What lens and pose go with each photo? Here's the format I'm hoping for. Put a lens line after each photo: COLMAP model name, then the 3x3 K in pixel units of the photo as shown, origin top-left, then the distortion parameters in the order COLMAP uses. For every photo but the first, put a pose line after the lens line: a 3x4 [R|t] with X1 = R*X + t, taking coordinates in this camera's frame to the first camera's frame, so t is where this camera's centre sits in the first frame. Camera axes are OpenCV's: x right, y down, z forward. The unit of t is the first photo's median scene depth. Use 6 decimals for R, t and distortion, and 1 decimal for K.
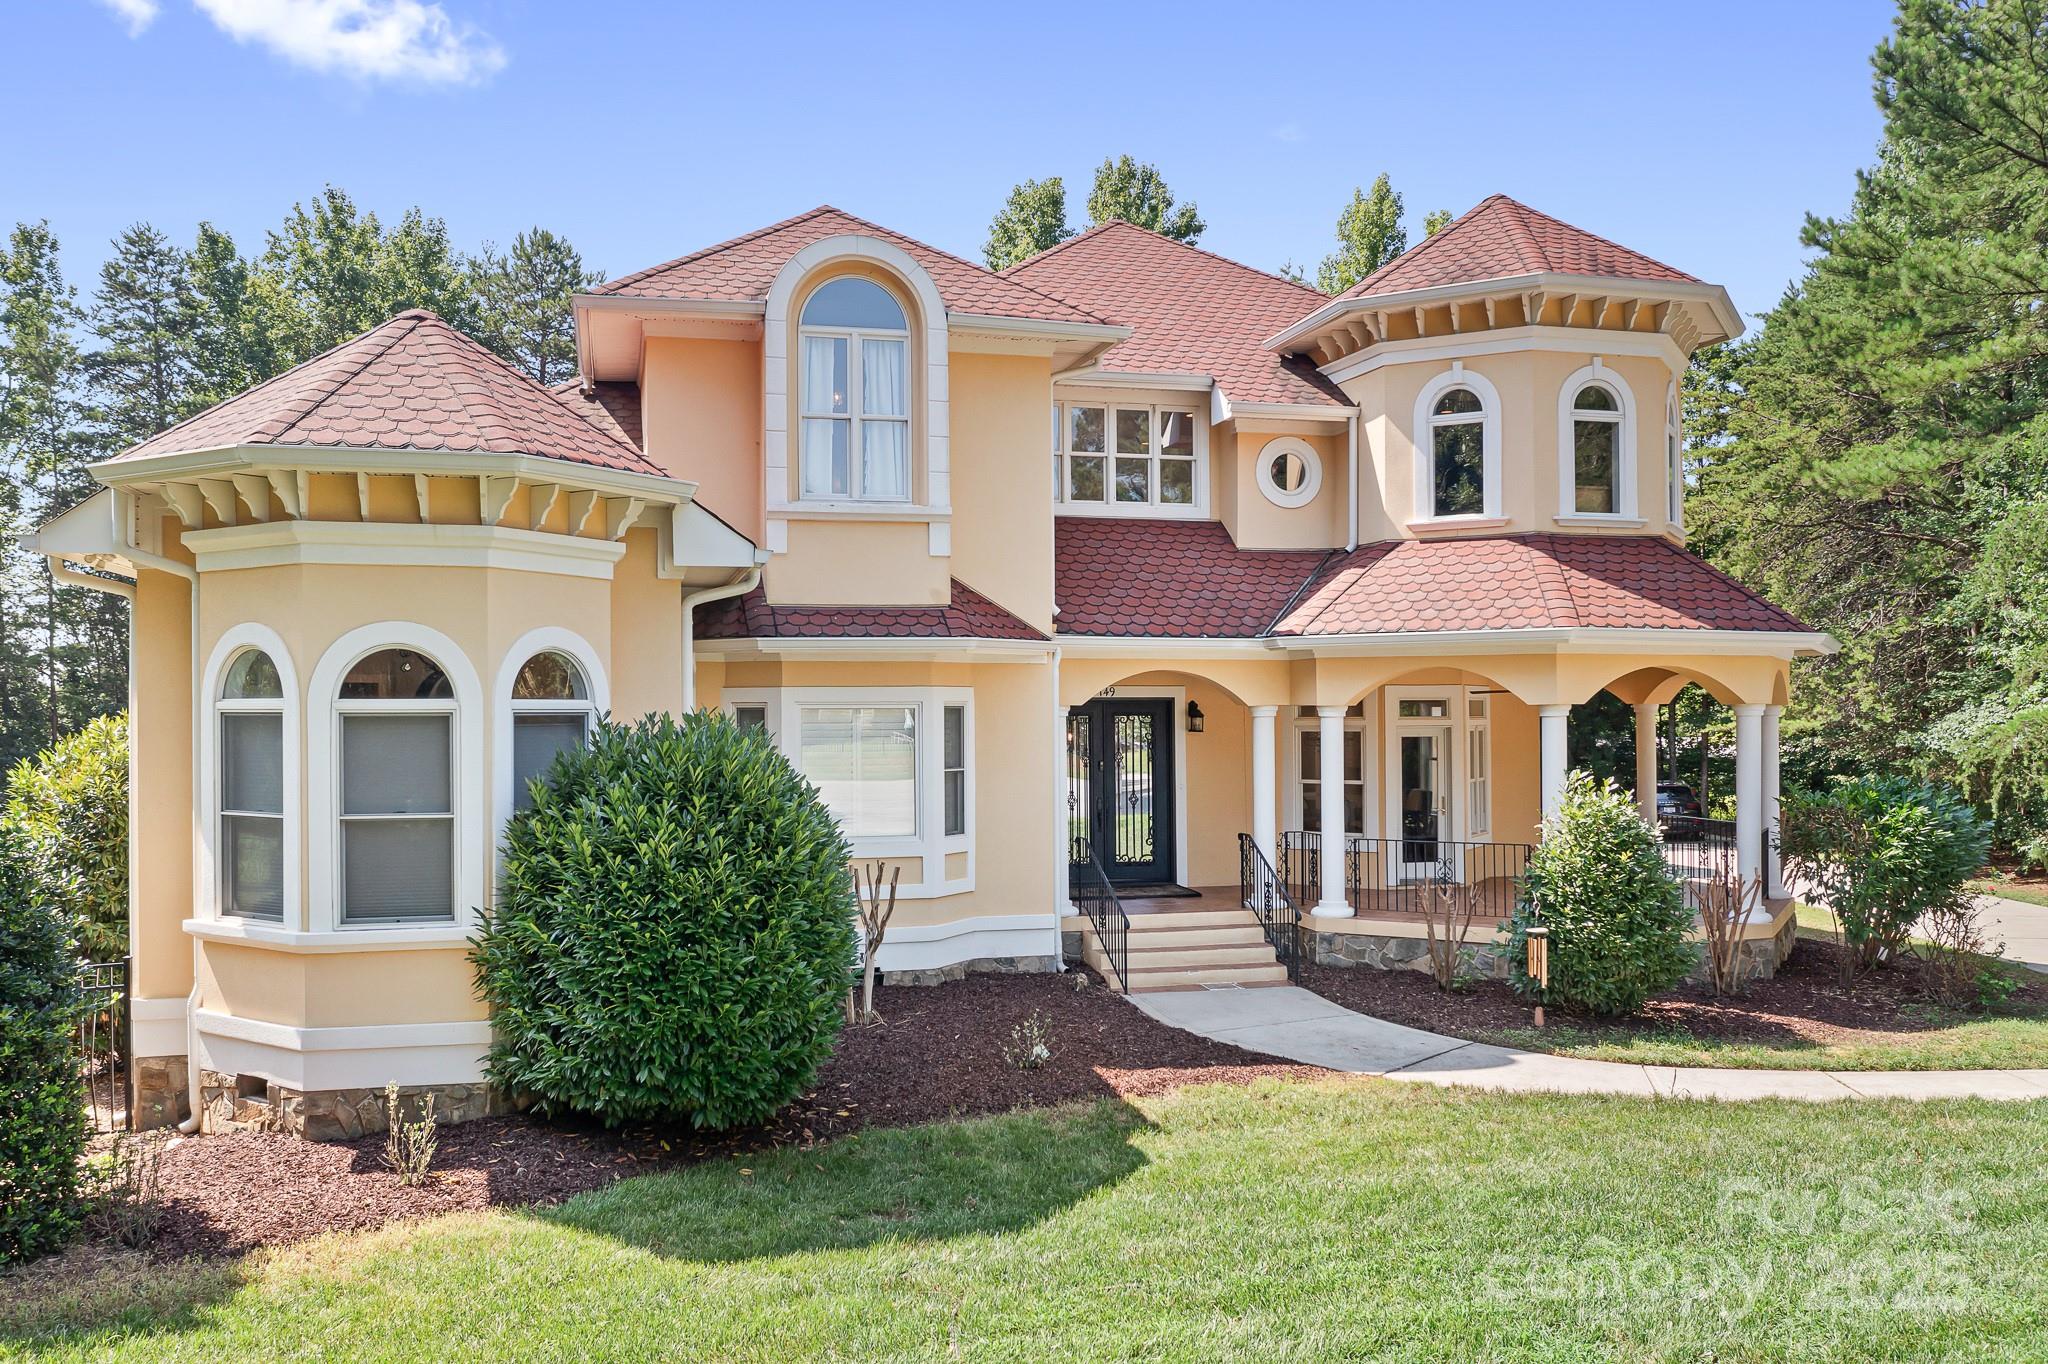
lens RADIAL K [[1616.3, 0, 1004.3], [0, 1616.3, 697.9], [0, 0, 1]] dist [-0.023865, 0.003237]
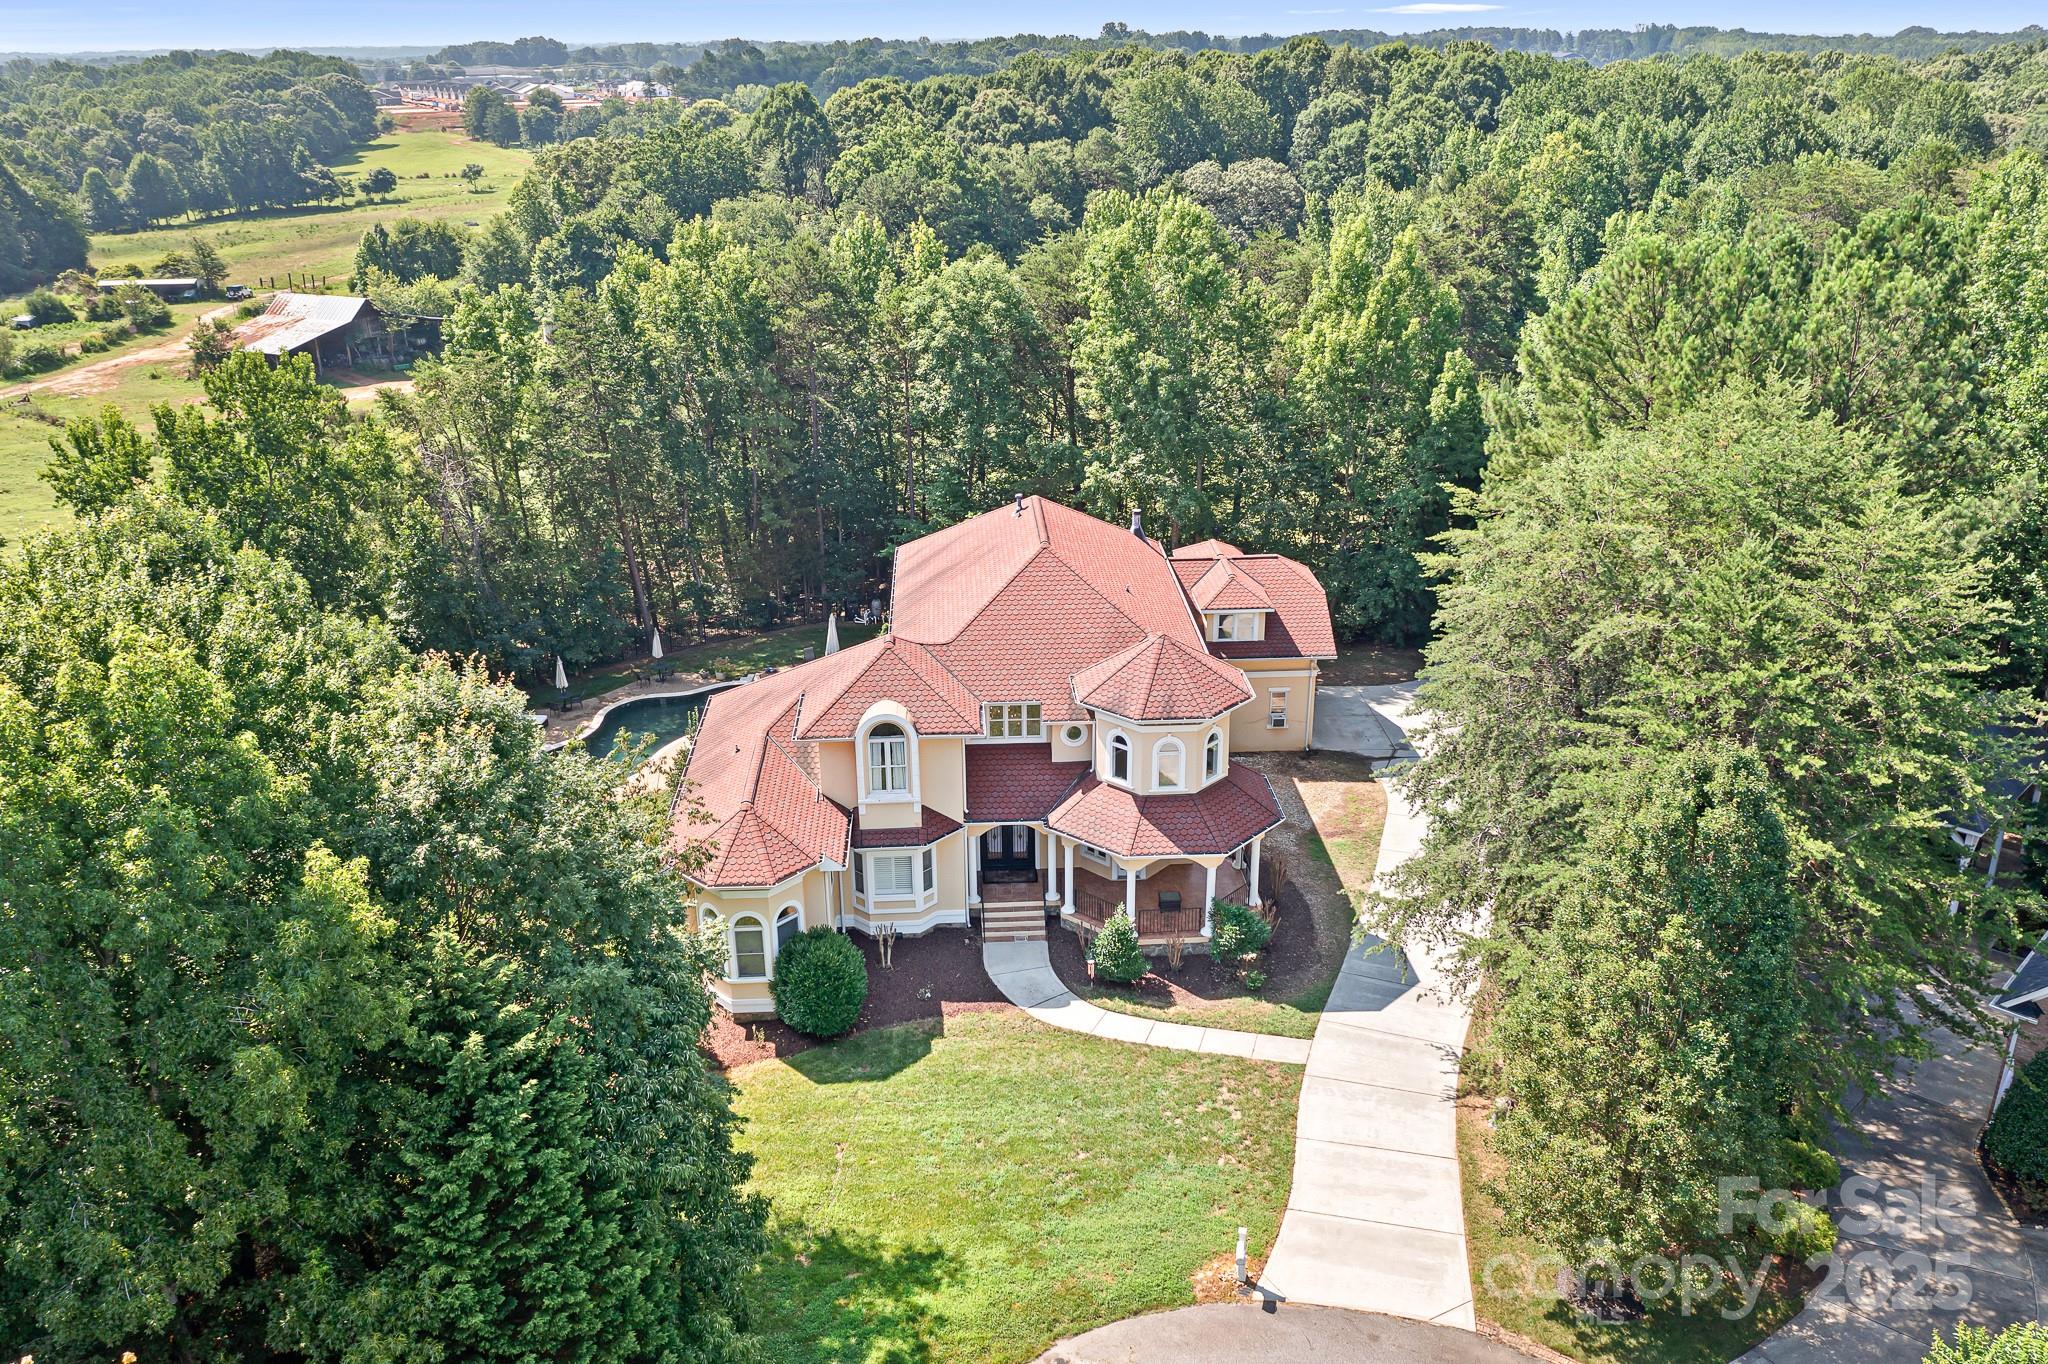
lens RADIAL K [[1616.3, 0, 1013.4], [0, 1616.3, 673.4], [0, 0, 1]] dist [-0.023865, 0.003237]
pose [[0.981015, 0.065567, -0.182514, 0.597908], [0.008035, 0.926564, 0.376051, -1.308057], [0.193768, -0.370378, 0.908446, -1.415471]]
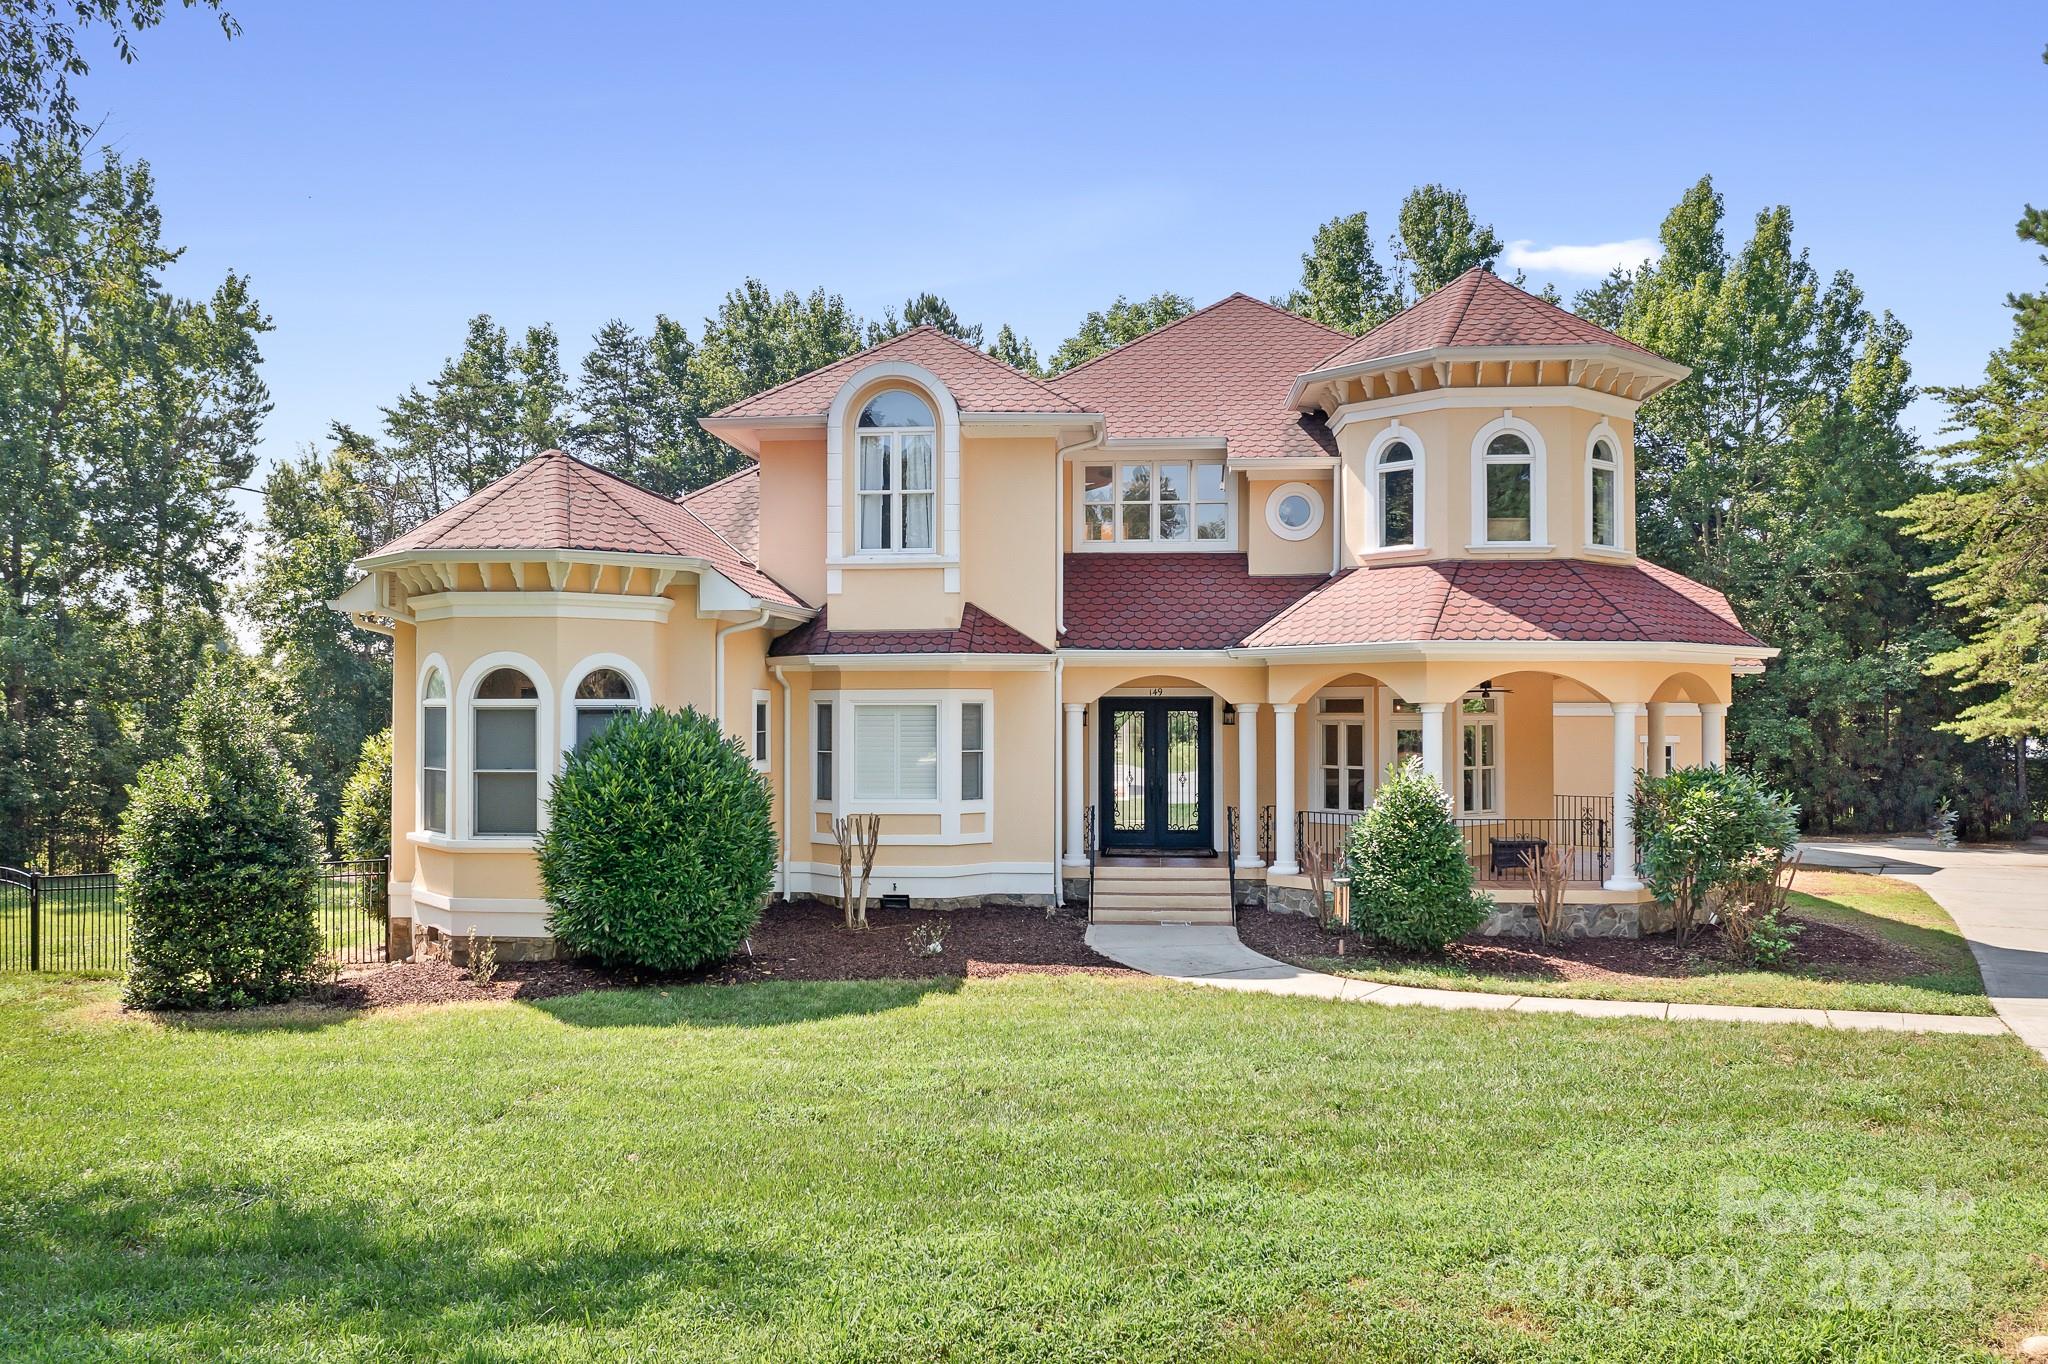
lens RADIAL K [[1616.3, 0, 1007.7], [0, 1616.3, 680.2], [0, 0, 1]] dist [-0.023865, 0.003237]
pose [[0.946004, -0.003024, -0.324140, 0.407523], [0.000319, 0.999965, -0.008397, -0.002813], [0.324154, 0.007840, 0.945972, -0.244680]]
